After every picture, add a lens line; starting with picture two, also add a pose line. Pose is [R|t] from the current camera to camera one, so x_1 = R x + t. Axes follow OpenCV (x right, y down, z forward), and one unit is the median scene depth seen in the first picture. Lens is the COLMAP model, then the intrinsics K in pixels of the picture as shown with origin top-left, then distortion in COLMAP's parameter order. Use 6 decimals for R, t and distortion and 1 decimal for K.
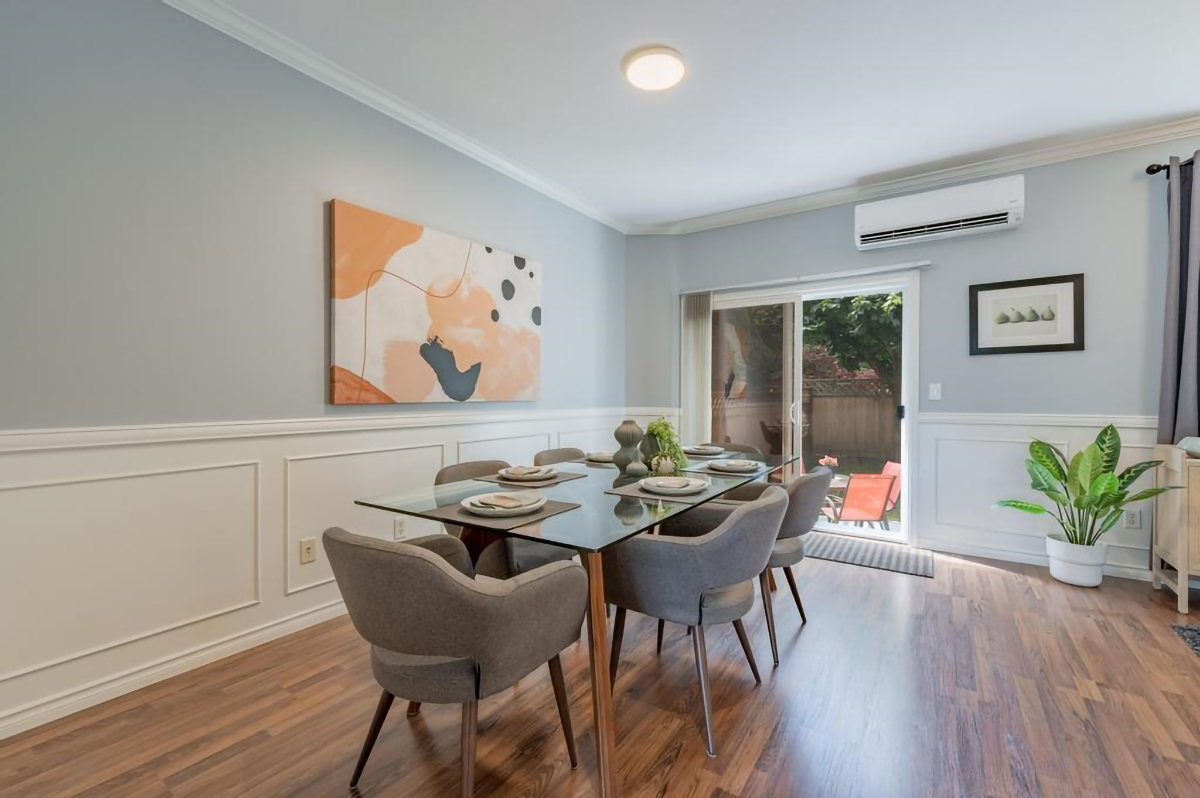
lens RADIAL K [[499.9, 0, 607.6], [0, 499.9, 400.5], [0, 0, 1]] dist [0.002963, 0.000297]
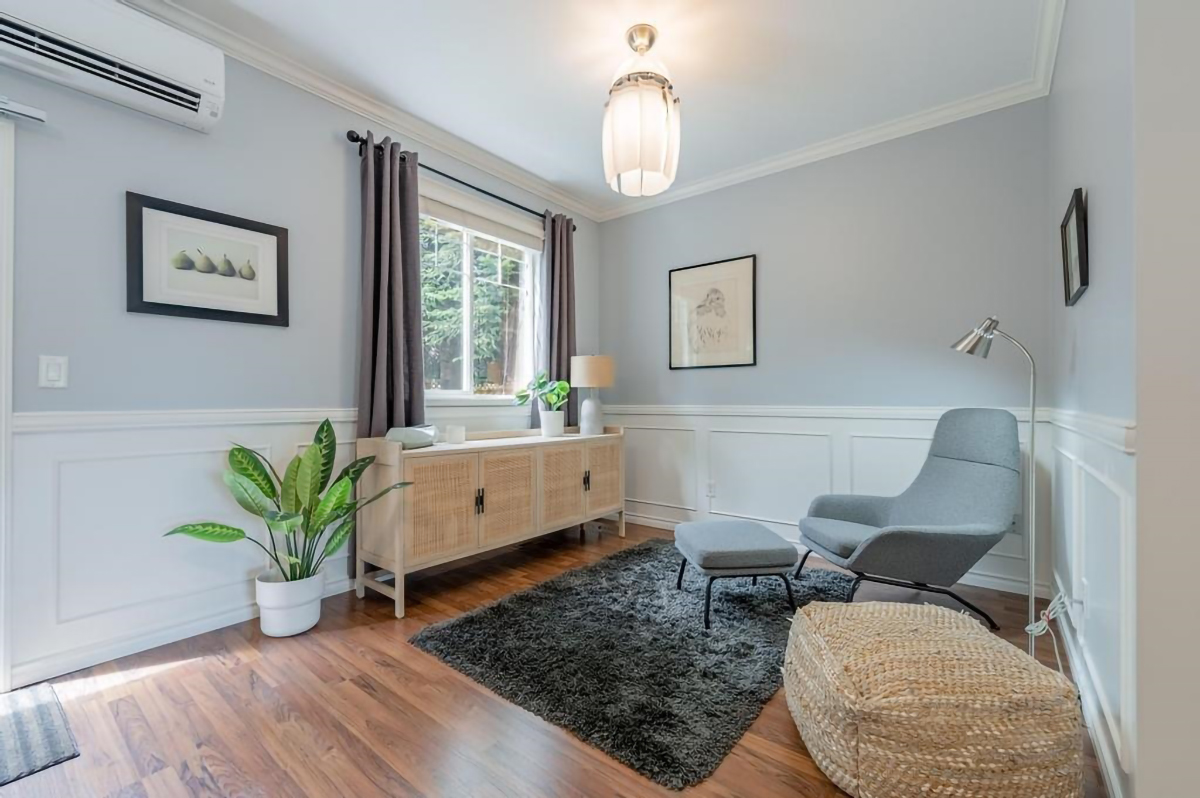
lens RADIAL K [[499.9, 0, 604.6], [0, 499.9, 398.3], [0, 0, 1]] dist [0.002963, 0.000297]
pose [[0.072734, 0.004109, 0.997343, 0.202487], [0.006599, 0.999968, -0.004601, 0.019599], [-0.997330, 0.006916, 0.072704, 0.450606]]
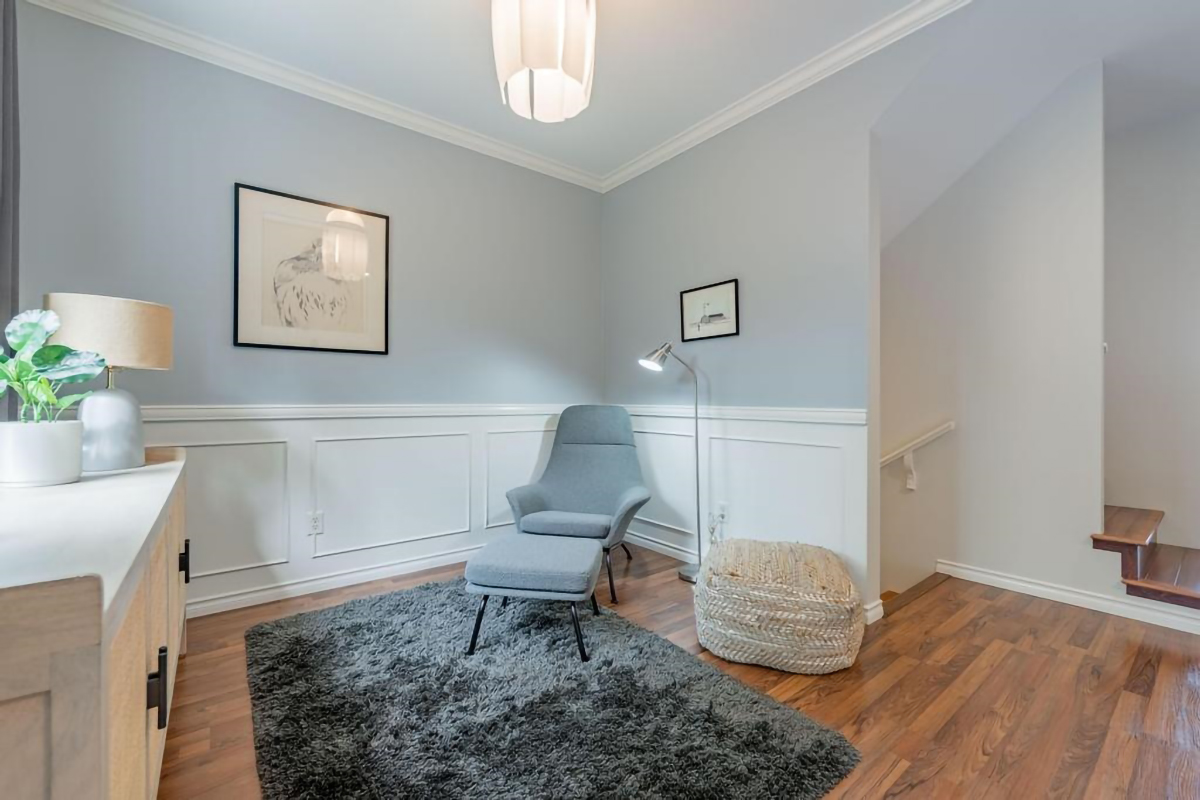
lens RADIAL K [[489.8, 0, 599.9], [0, 489.8, 397.8], [0, 0, 1]] dist [-0.002707, -0.000087]
pose [[-0.950490, -0.000863, 0.310755, 0.773032], [-0.001222, 0.999999, -0.000960, 0.022134], [-0.310754, -0.001293, -0.950490, 0.976833]]
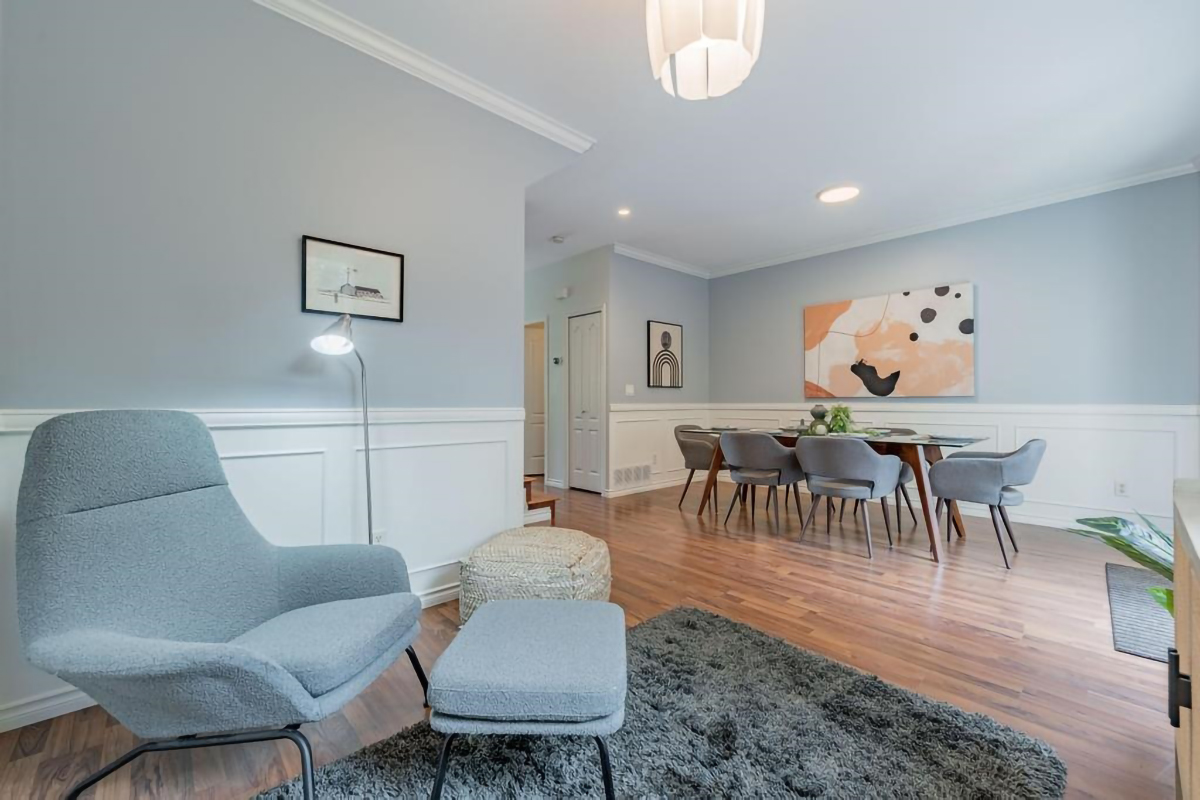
lens RADIAL K [[489.8, 0, 595.2], [0, 489.8, 400.4], [0, 0, 1]] dist [-0.002707, -0.000087]
pose [[-0.235394, -0.002086, -0.971898, 1.505708], [-0.007927, 0.999969, -0.000226, 0.022975], [0.971868, 0.007651, -0.235403, 0.488147]]
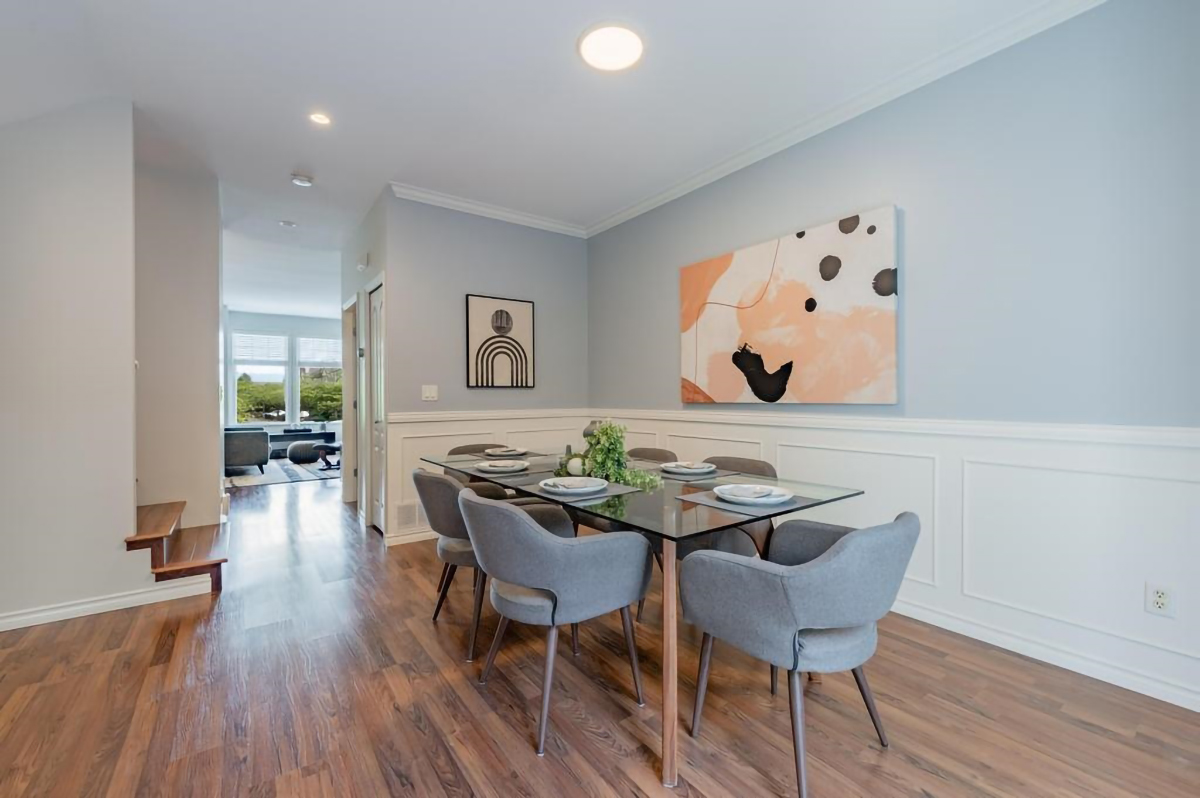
lens RADIAL K [[499.9, 0, 603.1], [0, 499.9, 401.0], [0, 0, 1]] dist [0.002963, 0.000297]
pose [[-0.339805, 0.012365, -0.940415, 0.799577], [-0.003679, 0.999888, 0.014476, -0.014971], [0.940489, 0.008378, -0.339722, 1.059687]]
